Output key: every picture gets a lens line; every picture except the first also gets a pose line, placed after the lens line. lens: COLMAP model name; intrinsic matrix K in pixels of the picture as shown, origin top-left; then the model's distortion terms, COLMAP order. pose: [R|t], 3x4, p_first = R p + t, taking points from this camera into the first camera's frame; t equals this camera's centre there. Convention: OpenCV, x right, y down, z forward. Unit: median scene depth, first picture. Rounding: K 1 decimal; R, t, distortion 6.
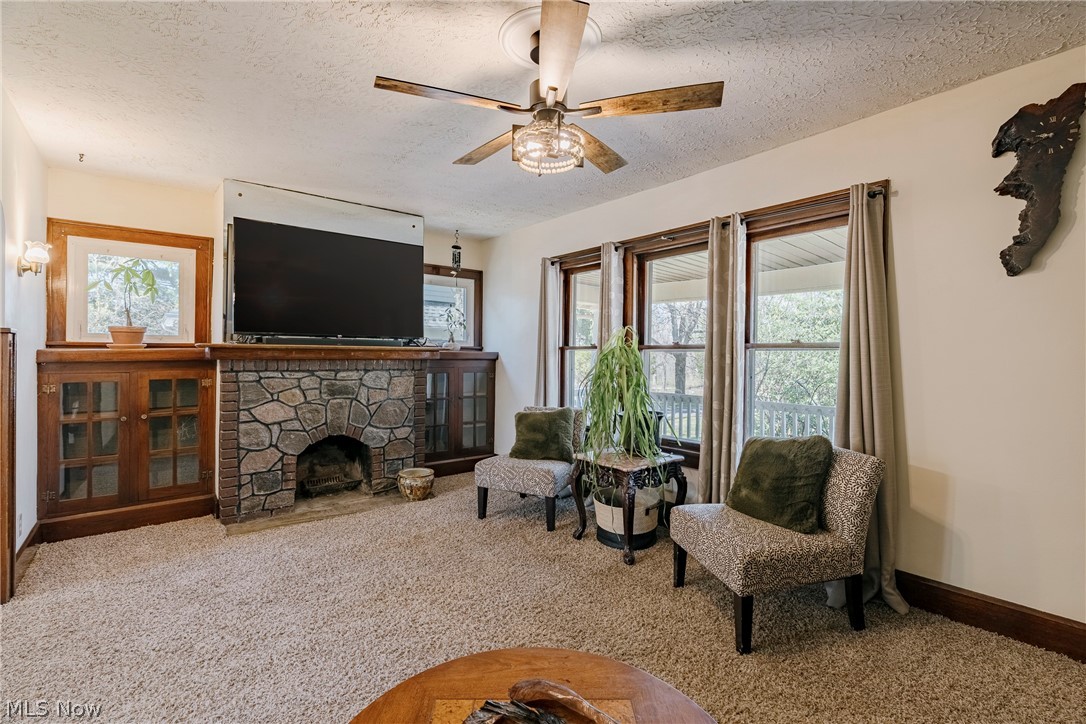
lens RADIAL K [[509.7, 0, 543.2], [0, 509.7, 357.3], [0, 0, 1]] dist [-0.001185, -0.000155]
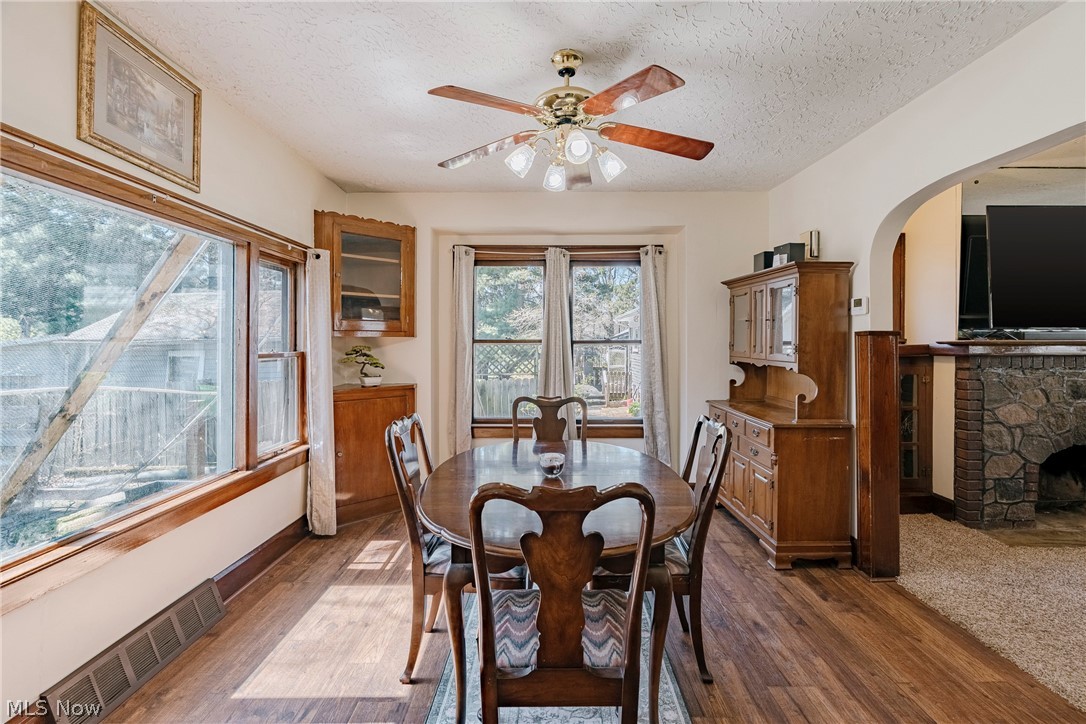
lens RADIAL K [[509.7, 0, 545.3], [0, 509.7, 357.6], [0, 0, 1]] dist [-0.001185, -0.000155]
pose [[0.793901, 0.002781, -0.608040, -0.643740], [0.002961, 0.999960, 0.008440, -0.002191], [0.608040, -0.008501, 0.793861, -0.224549]]
